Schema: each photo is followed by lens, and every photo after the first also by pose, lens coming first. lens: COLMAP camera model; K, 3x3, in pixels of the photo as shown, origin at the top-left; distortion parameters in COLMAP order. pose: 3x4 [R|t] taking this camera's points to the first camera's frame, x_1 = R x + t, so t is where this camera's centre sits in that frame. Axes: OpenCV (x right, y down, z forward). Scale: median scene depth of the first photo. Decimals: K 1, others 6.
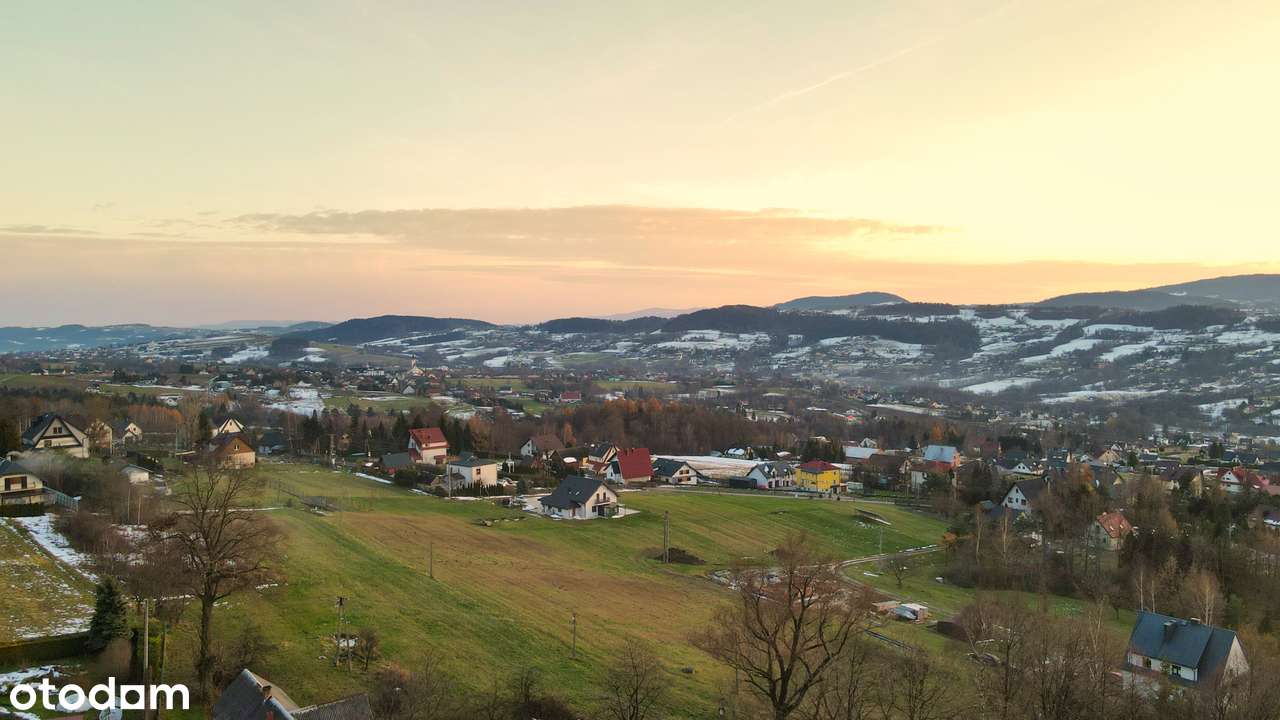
lens RADIAL K [[938.8, 0, 638.8], [0, 938.8, 351.2], [0, 0, 1]] dist [0.027780, -0.009064]
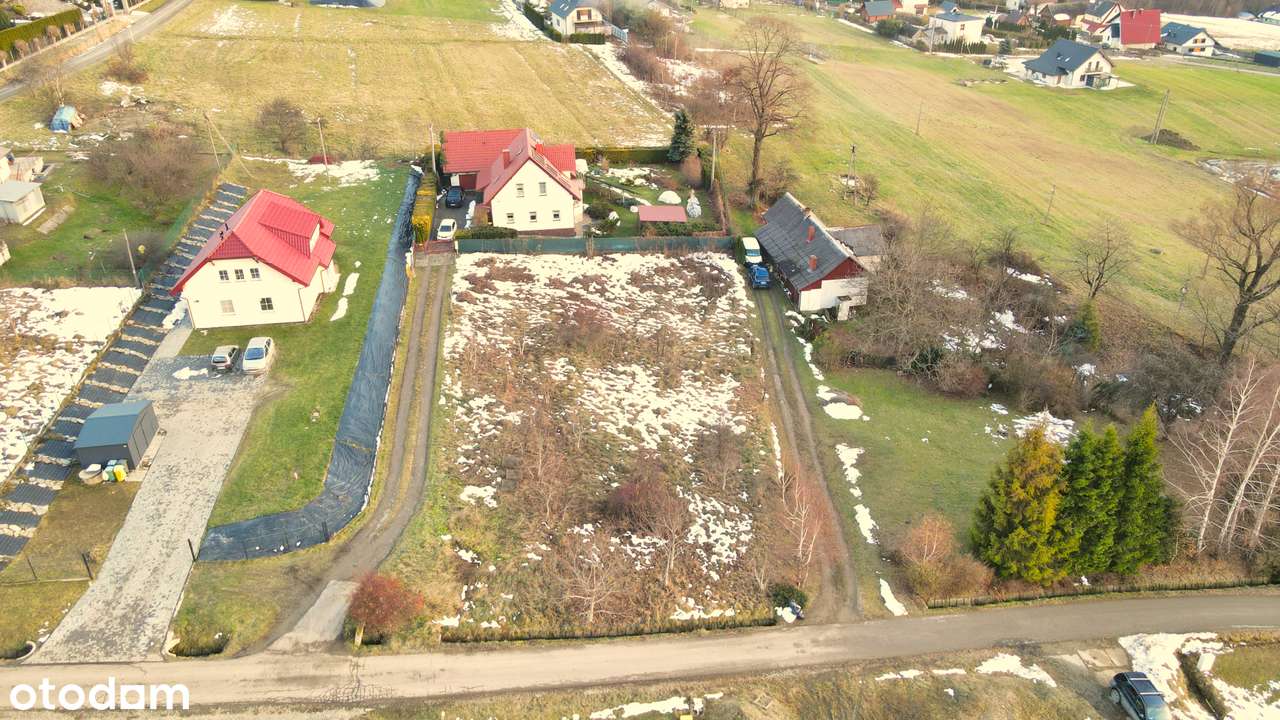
lens RADIAL K [[940.6, 0, 641.3], [0, 940.6, 344.3], [0, 0, 1]] dist [0.009309, 0.008230]
pose [[0.893784, 0.209142, -0.396749, -0.017134], [-0.006751, 0.890791, 0.454363, -0.037405], [0.448447, -0.403424, 0.797587, -0.119607]]
